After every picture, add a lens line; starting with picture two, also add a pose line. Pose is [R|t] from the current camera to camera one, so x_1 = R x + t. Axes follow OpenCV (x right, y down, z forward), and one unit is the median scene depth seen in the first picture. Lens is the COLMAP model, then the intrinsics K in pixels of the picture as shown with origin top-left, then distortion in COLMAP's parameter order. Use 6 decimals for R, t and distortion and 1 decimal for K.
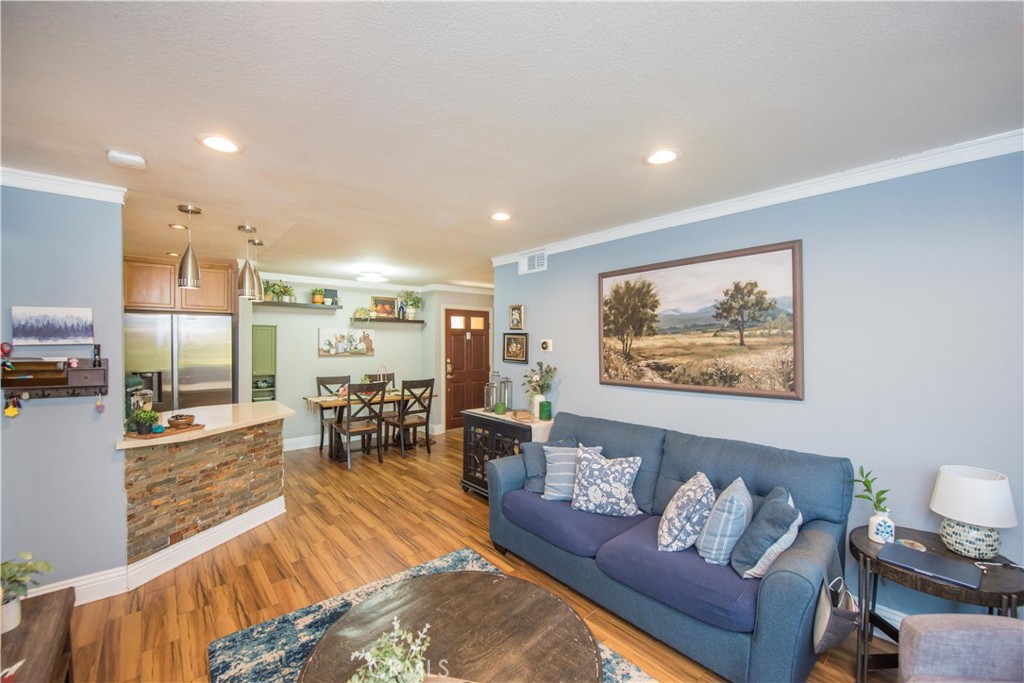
lens RADIAL K [[410.8, 0, 505.8], [0, 410.8, 338.5], [0, 0, 1]] dist [-0.021185, -0.000306]
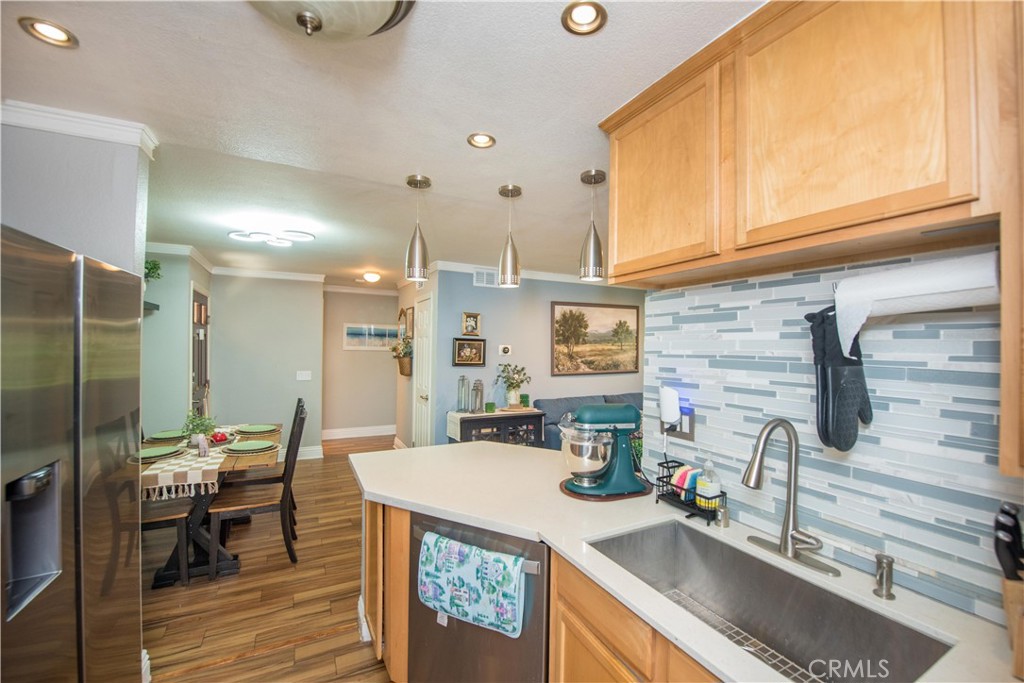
lens RADIAL K [[417.9, 0, 514.8], [0, 417.9, 344.1], [0, 0, 1]] dist [-0.018126, -0.000661]
pose [[0.223758, 0.006412, 0.974624, -1.284281], [-0.018326, 0.999829, -0.002371, 0.001684], [-0.974472, -0.017330, 0.223837, 0.803179]]
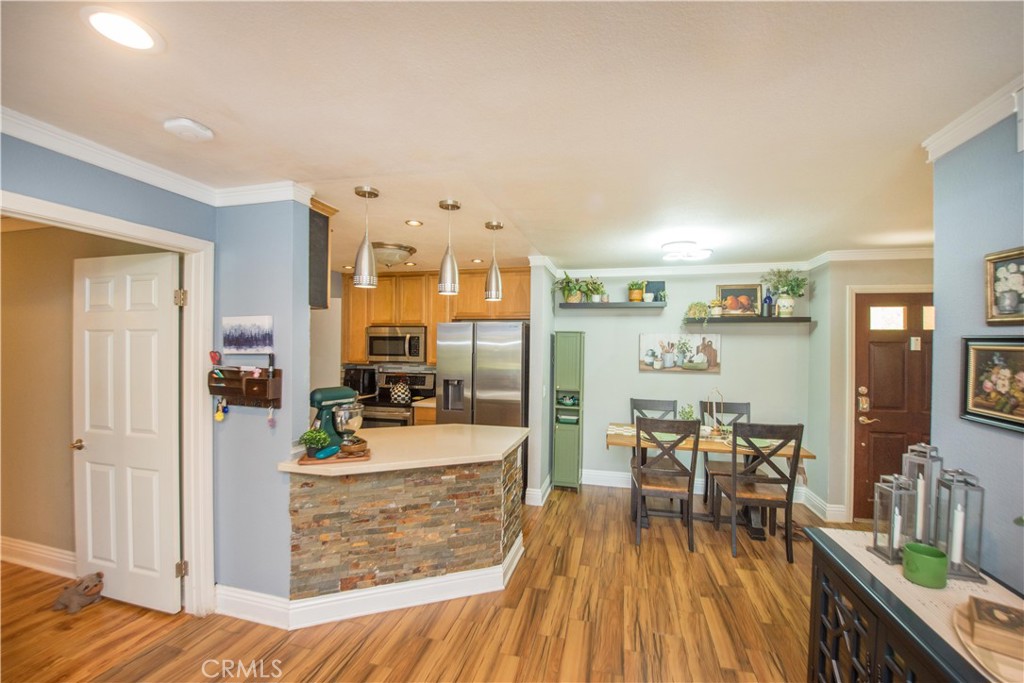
lens RADIAL K [[417.9, 0, 514.8], [0, 417.9, 344.1], [0, 0, 1]] dist [-0.018126, -0.000661]
pose [[0.578714, 0.000785, -0.815530, 0.073676], [-0.003860, 0.999991, -0.001776, -0.006282], [0.815522, 0.004176, 0.578711, 0.634597]]
